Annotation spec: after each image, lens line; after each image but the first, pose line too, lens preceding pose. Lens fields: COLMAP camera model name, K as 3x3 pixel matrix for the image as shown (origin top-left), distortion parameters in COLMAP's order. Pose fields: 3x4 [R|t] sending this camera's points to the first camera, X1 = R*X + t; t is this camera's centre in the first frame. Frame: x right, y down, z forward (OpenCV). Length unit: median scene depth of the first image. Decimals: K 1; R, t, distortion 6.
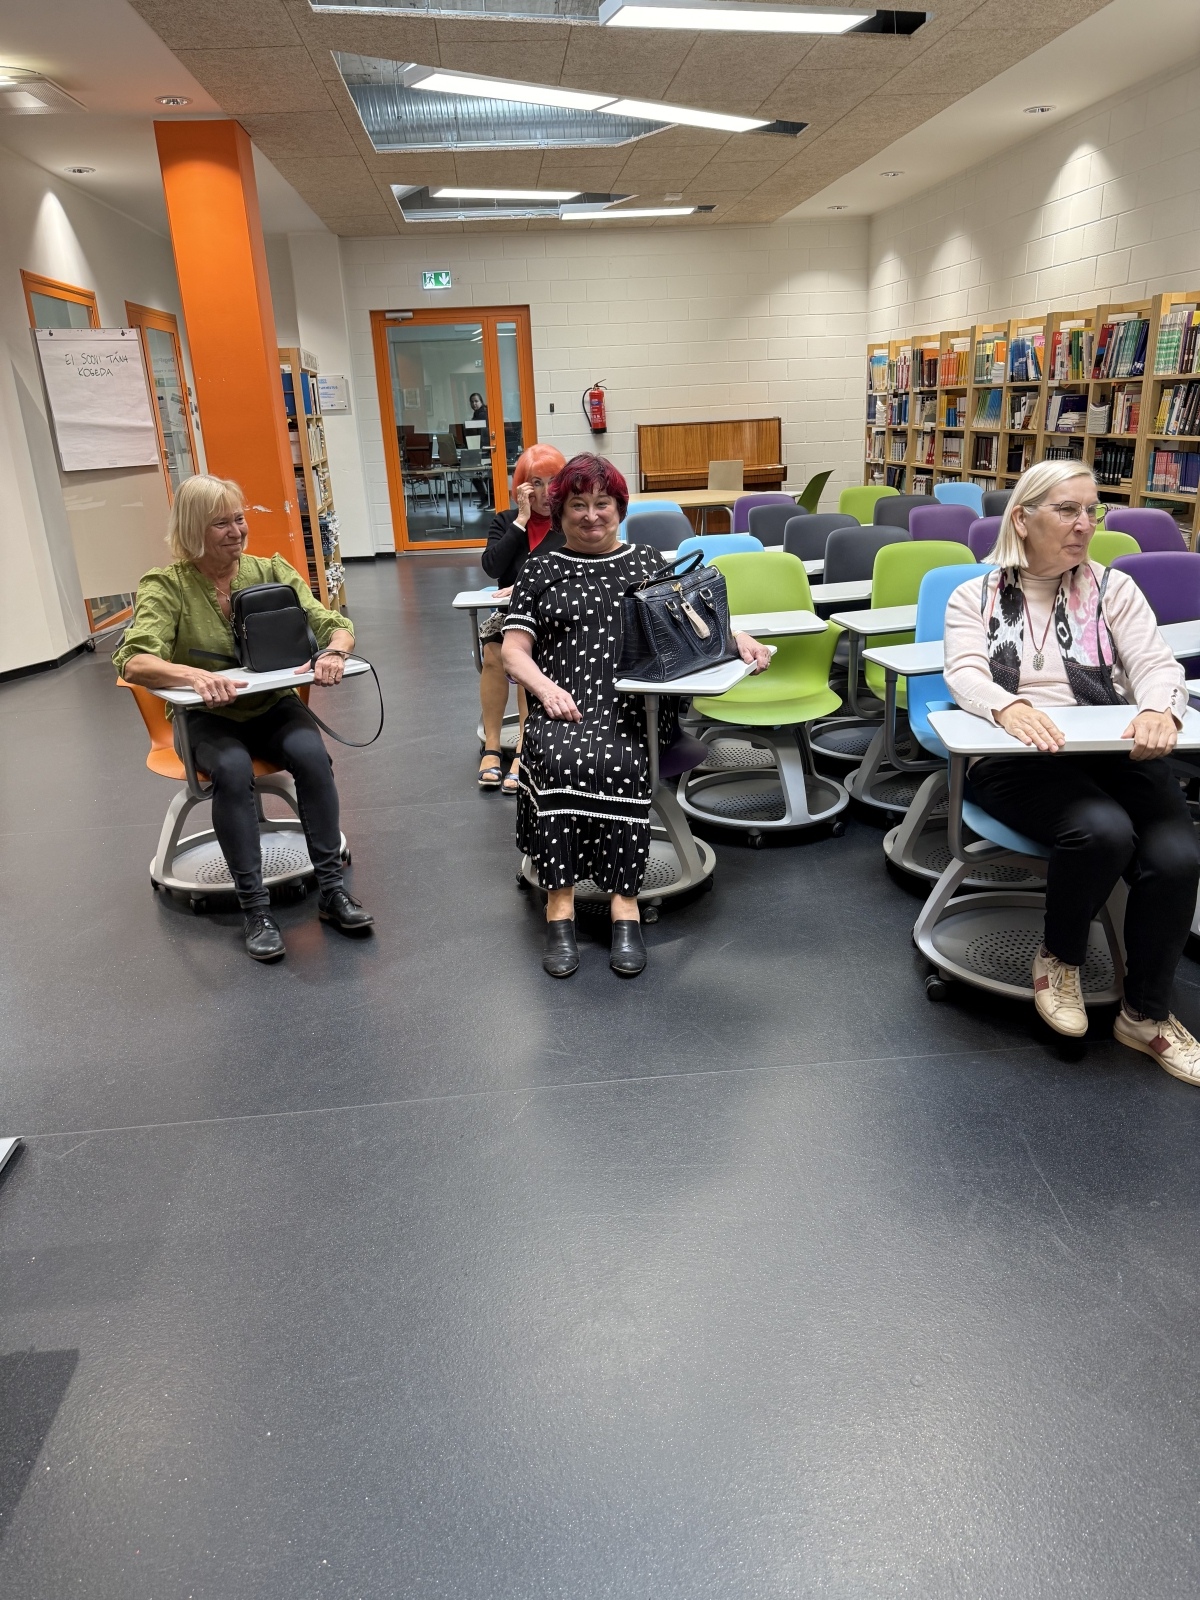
lens RADIAL K [[1139.1, 0, 596.4], [0, 1139.1, 801.4], [0, 0, 1]] dist [0.029222, -0.015628]
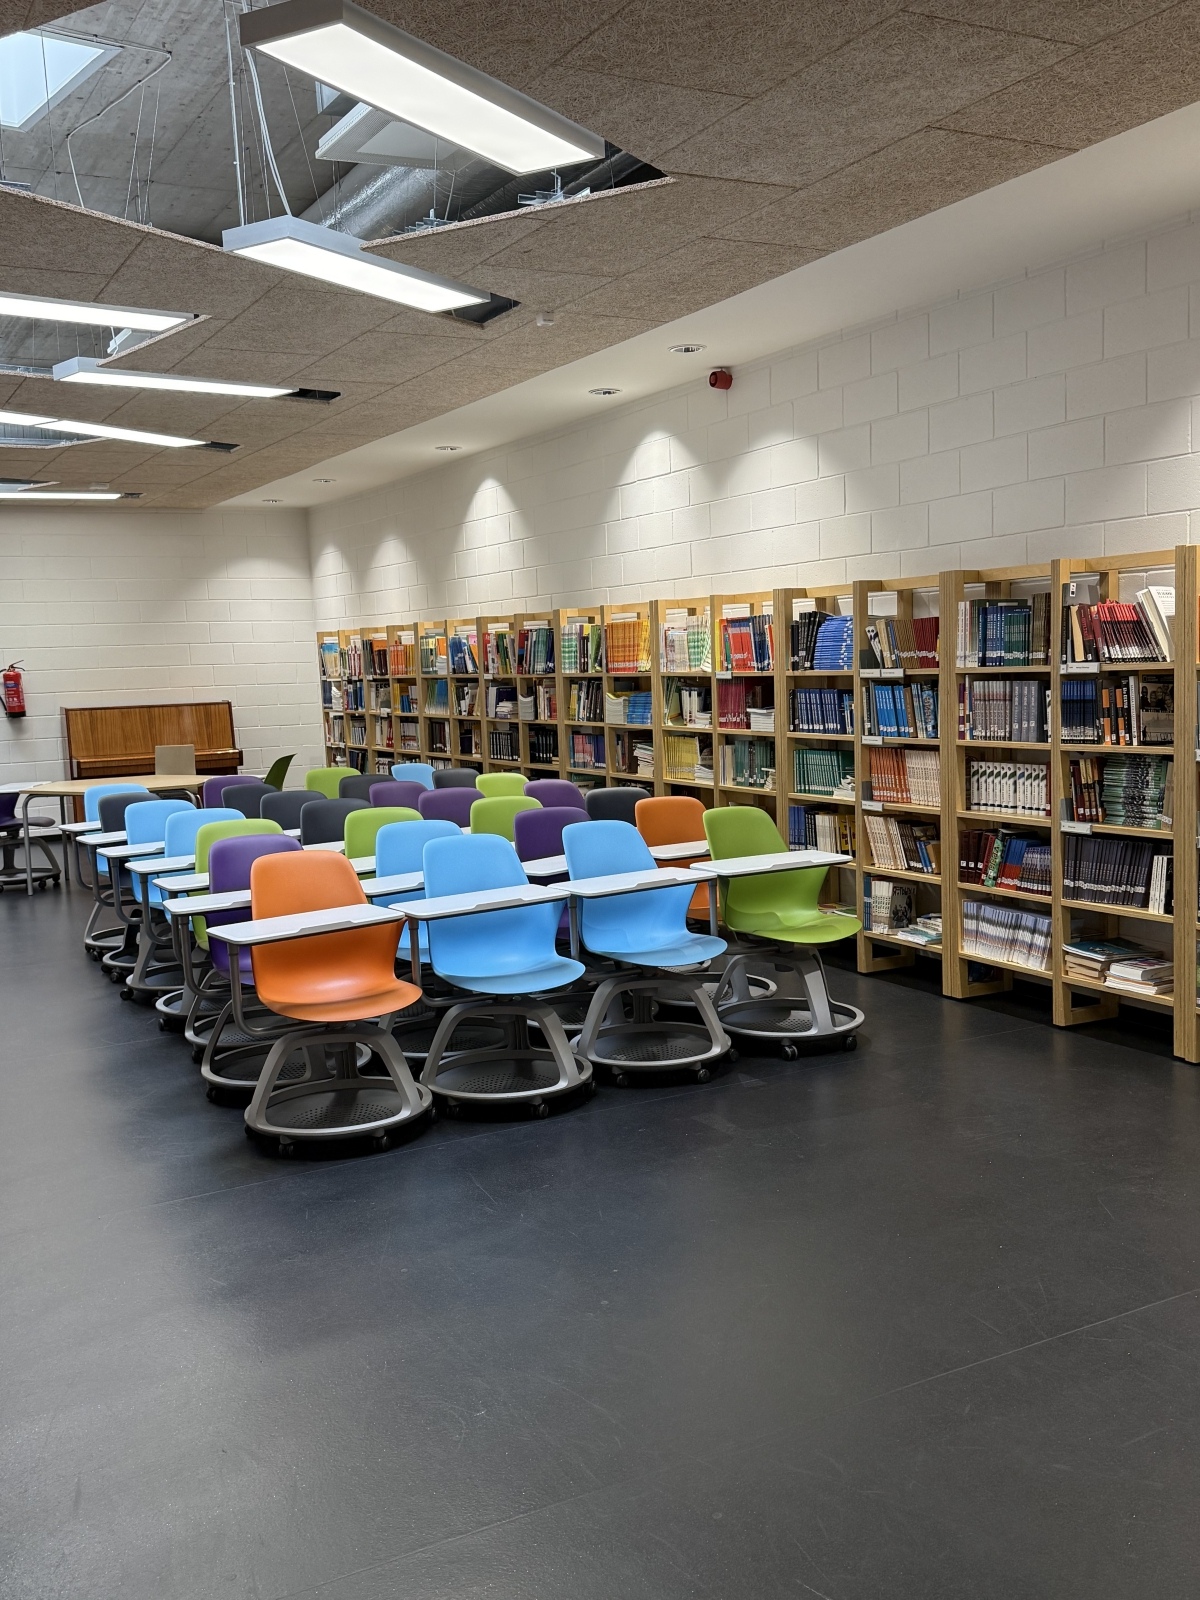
lens RADIAL K [[1520.6, 0, 602.5], [0, 1520.6, 809.6], [0, 0, 1]] dist [0.201906, 0.000000]
pose [[0.920263, -0.029220, 0.390208, -0.070041], [0.124473, 0.967269, -0.221125, 0.088017], [-0.370975, 0.252063, 0.893779, -0.287427]]
